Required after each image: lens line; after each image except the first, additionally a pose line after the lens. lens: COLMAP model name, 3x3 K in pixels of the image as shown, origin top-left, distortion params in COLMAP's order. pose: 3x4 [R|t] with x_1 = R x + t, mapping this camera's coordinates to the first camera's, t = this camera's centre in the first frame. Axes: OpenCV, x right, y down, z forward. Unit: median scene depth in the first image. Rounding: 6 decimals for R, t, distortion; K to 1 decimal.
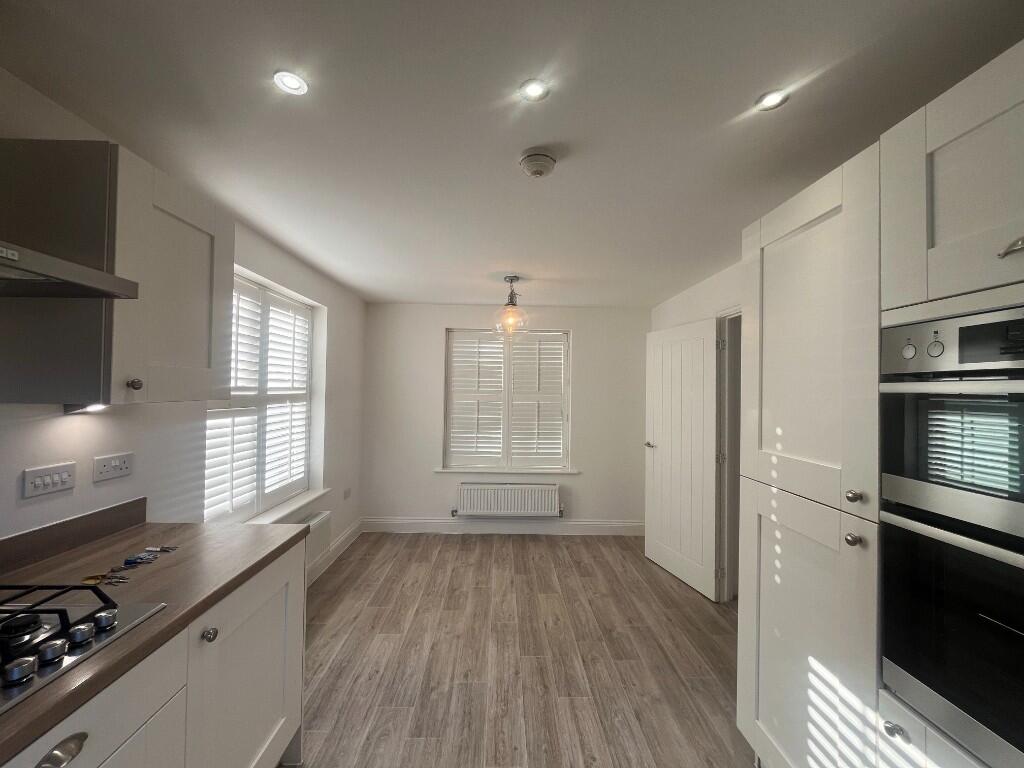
lens RADIAL K [[414.8, 0, 510.3], [0, 414.8, 383.8], [0, 0, 1]] dist [-0.000310, -0.000206]
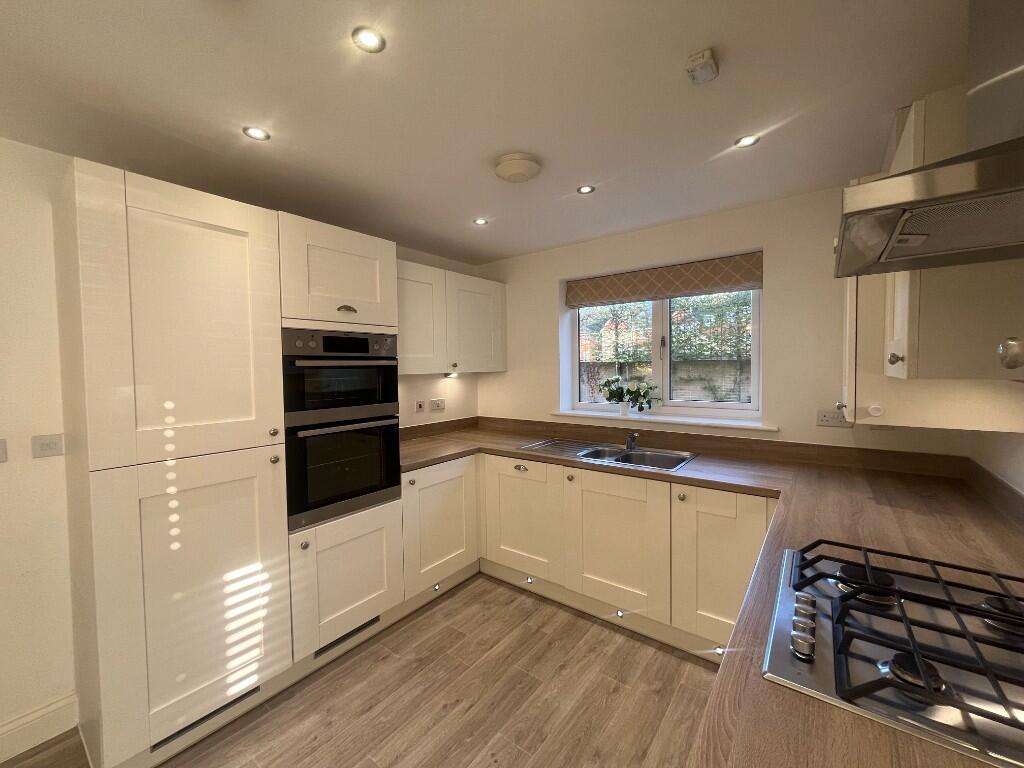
lens RADIAL K [[414.8, 0, 508.9], [0, 414.8, 377.3], [0, 0, 1]] dist [-0.000310, -0.000206]
pose [[-0.775611, -0.024764, 0.630725, -0.351245], [-0.009614, 0.999578, 0.027424, 0.018987], [-0.631138, 0.015206, -0.775521, 1.363286]]
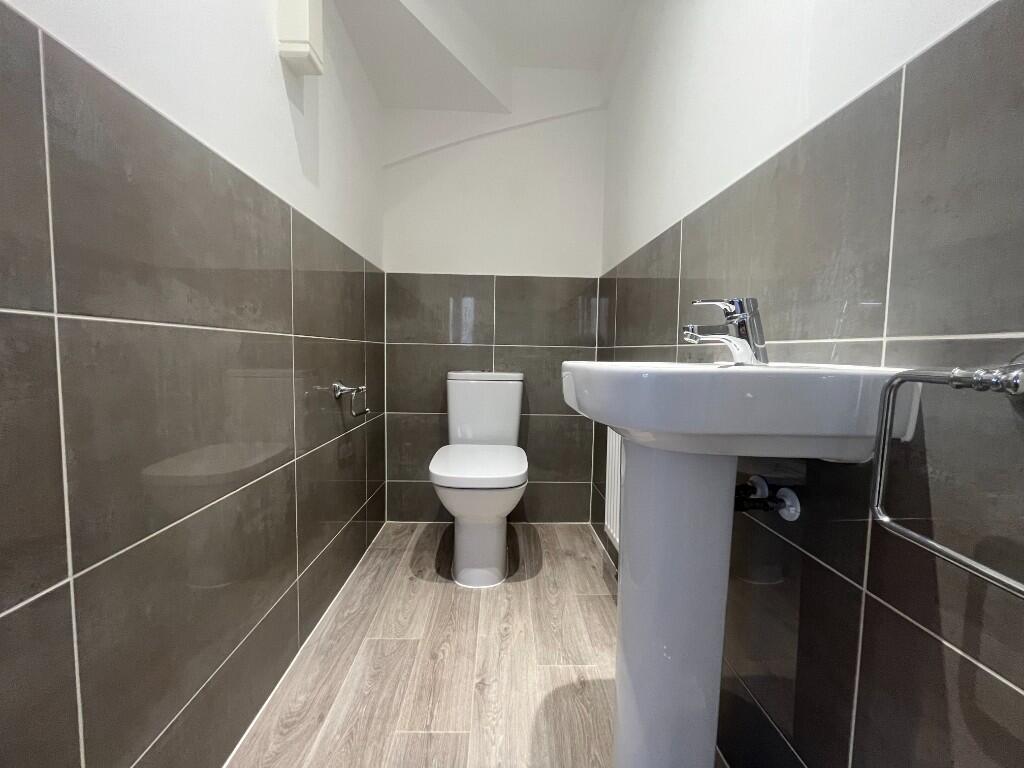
lens RADIAL K [[414.8, 0, 506.4], [0, 414.8, 386.2], [0, 0, 1]] dist [-0.000310, -0.000206]
pose [[-0.999231, -0.038865, 0.005114, -0.001331], [-0.038533, 0.997794, 0.054058, 0.241071], [-0.007203, 0.053819, -0.998525, 1.122730]]
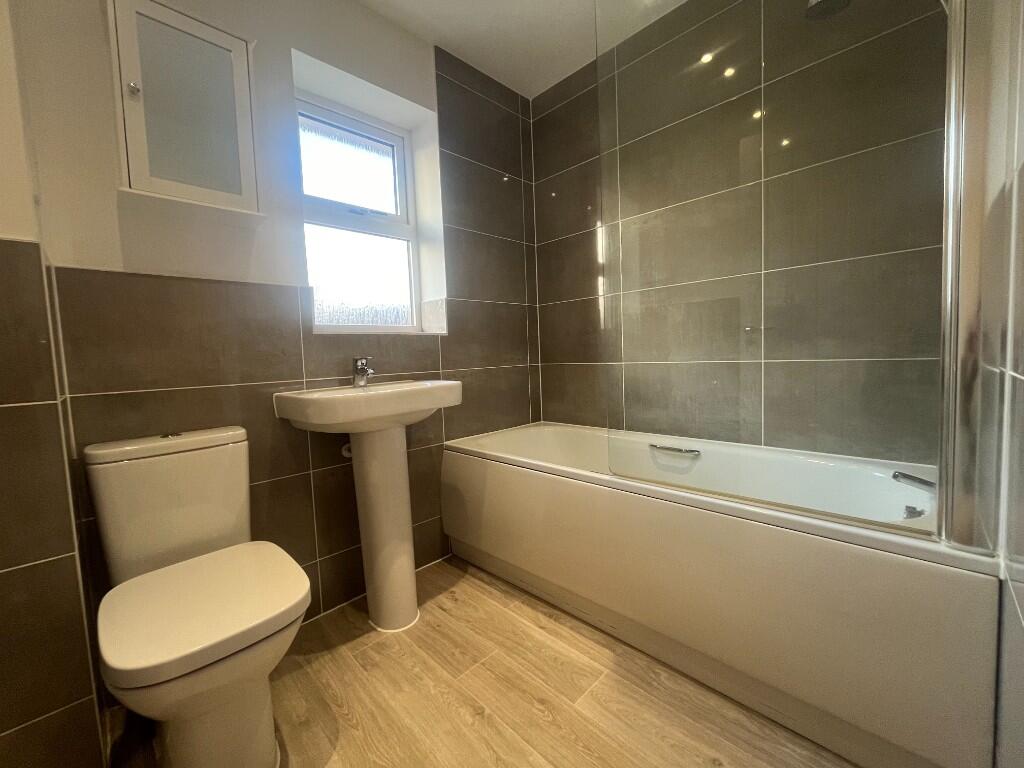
lens RADIAL K [[414.8, 0, 514.6], [0, 414.8, 383.6], [0, 0, 1]] dist [-0.000310, -0.000206]
pose [[0.726119, -0.094262, 0.681077, -0.199877], [0.042692, 0.994828, 0.092170, 0.190902], [-0.686242, -0.037850, 0.726387, 0.468907]]
